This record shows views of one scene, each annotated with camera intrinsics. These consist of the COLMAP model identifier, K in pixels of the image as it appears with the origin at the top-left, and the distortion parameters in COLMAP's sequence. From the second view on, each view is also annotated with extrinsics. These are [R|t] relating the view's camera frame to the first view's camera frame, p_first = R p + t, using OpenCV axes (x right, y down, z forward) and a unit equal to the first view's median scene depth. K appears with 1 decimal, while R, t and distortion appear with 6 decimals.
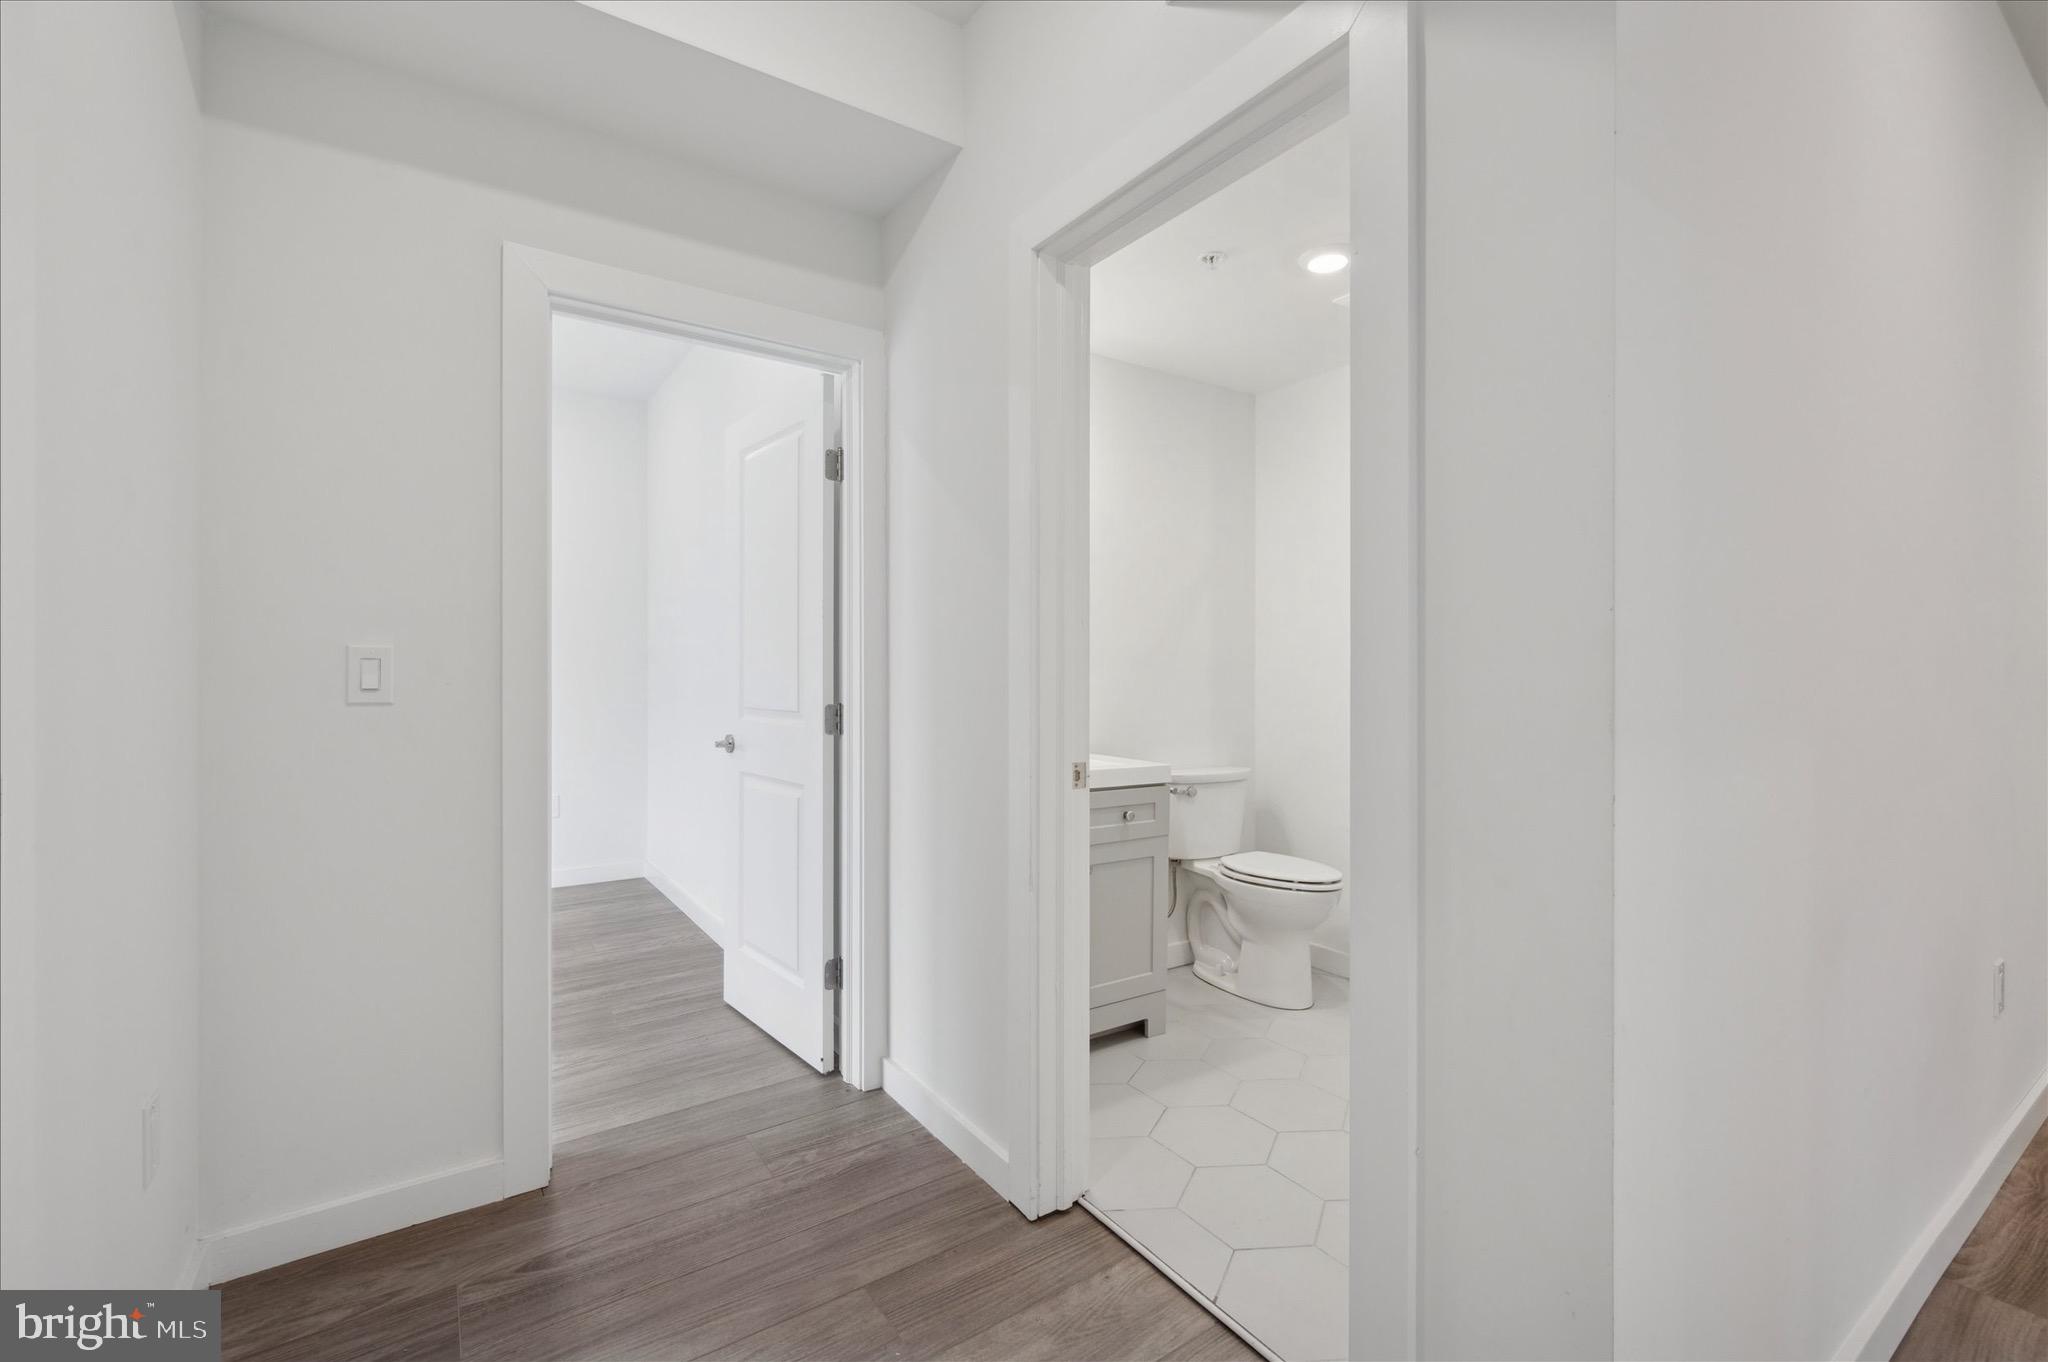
lens RADIAL K [[875.2, 0, 1025.4], [0, 875.2, 688.9], [0, 0, 1]] dist [0.000349, 0.000176]
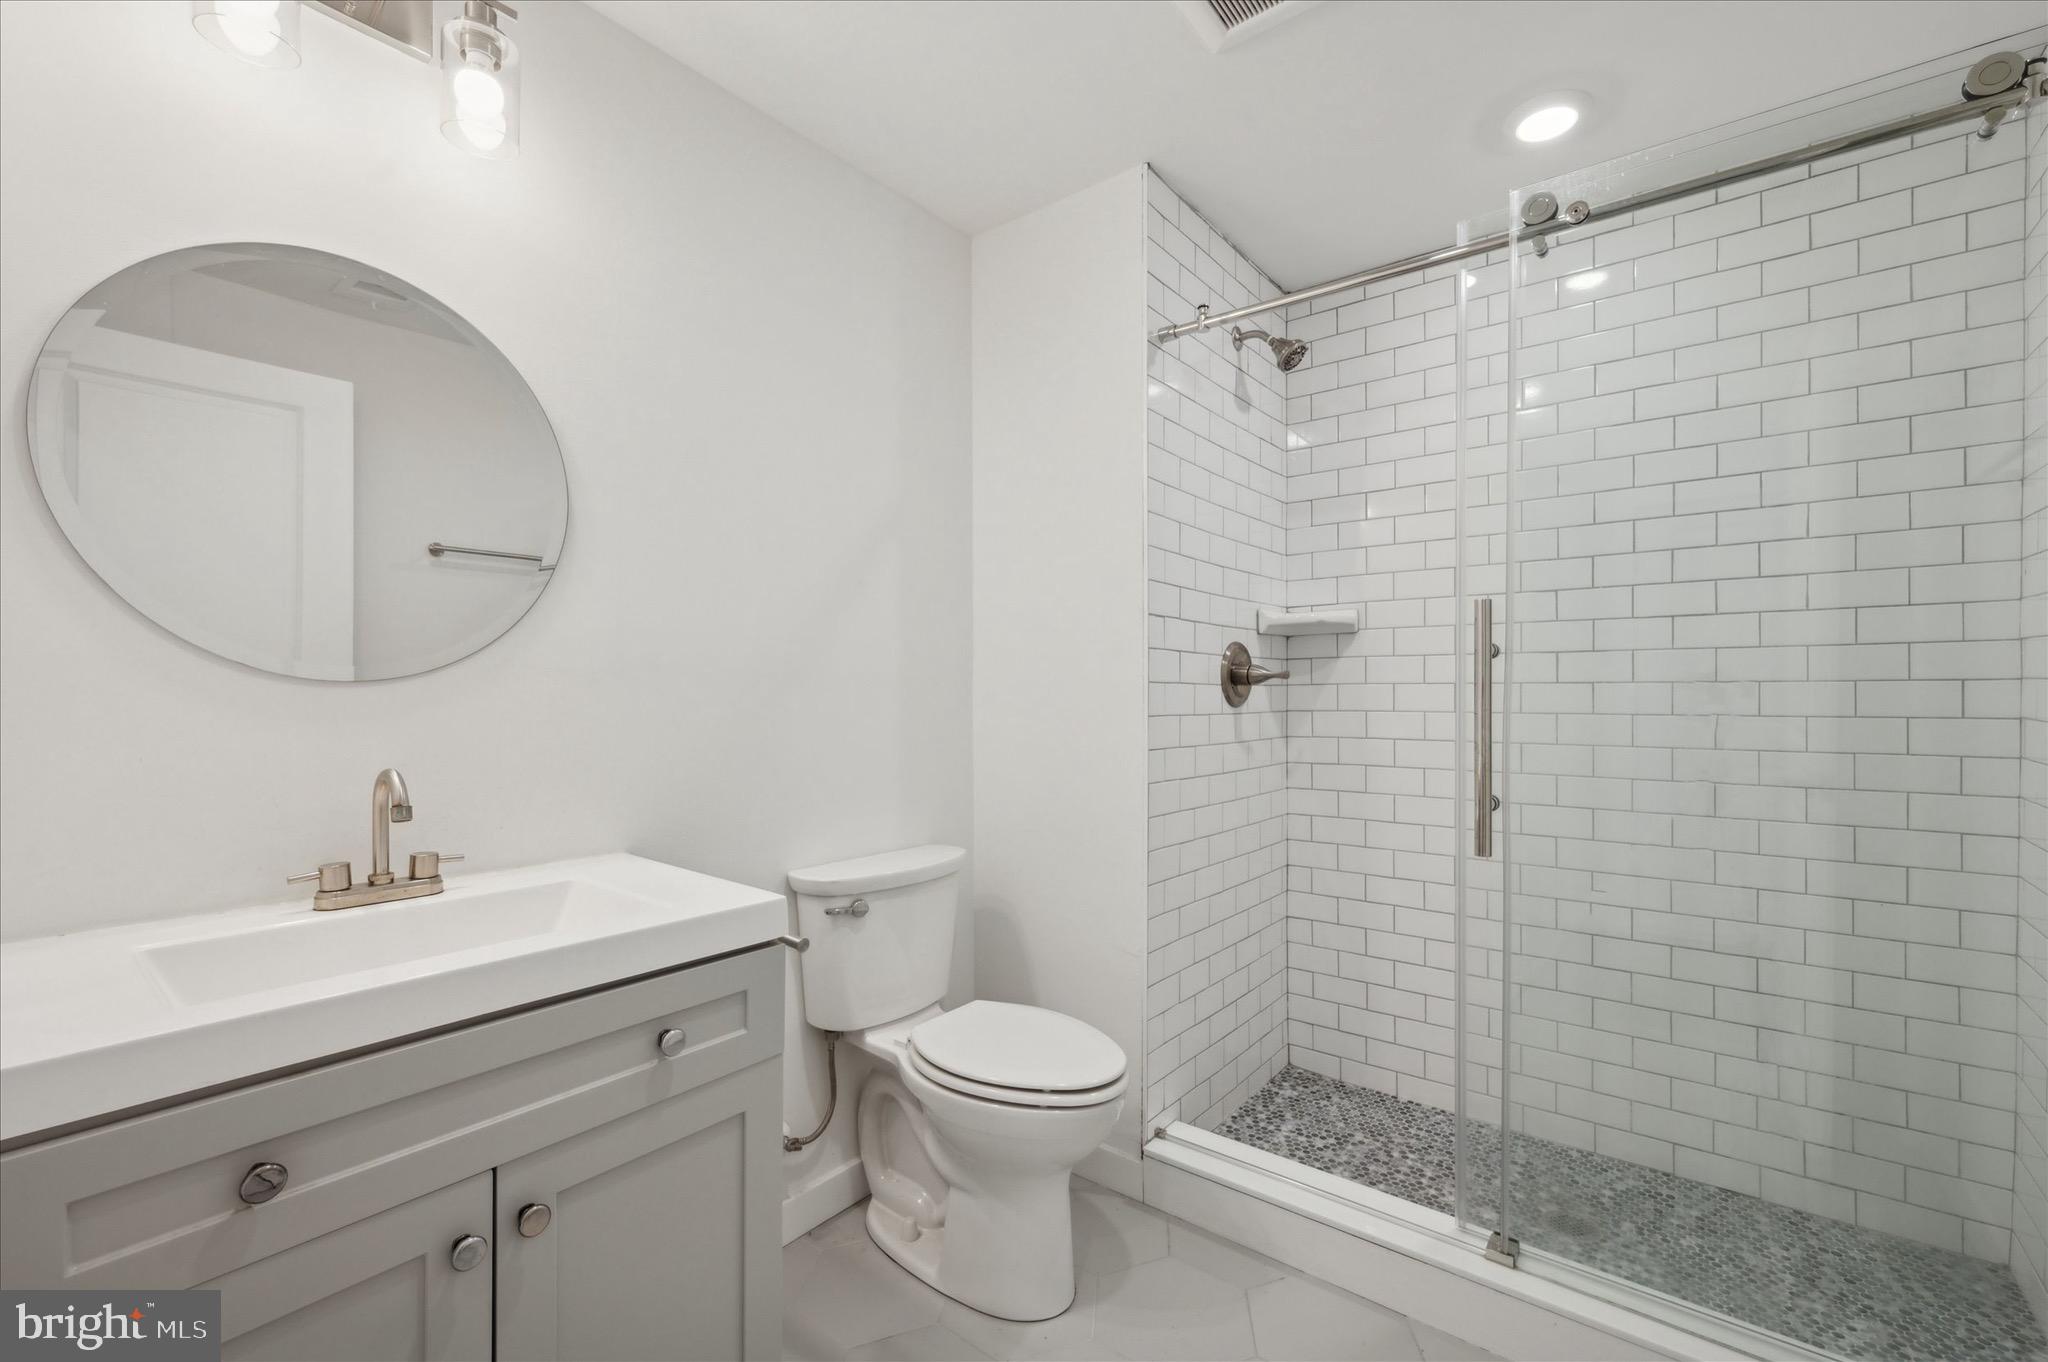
lens RADIAL K [[875.2, 0, 1025.4], [0, 875.2, 688.9], [0, 0, 1]] dist [0.000349, 0.000176]
pose [[0.953924, -0.001597, 0.300045, 0.125011], [0.002188, 0.999996, -0.001633, -0.016780], [-0.300042, 0.002214, 0.953924, 0.449396]]
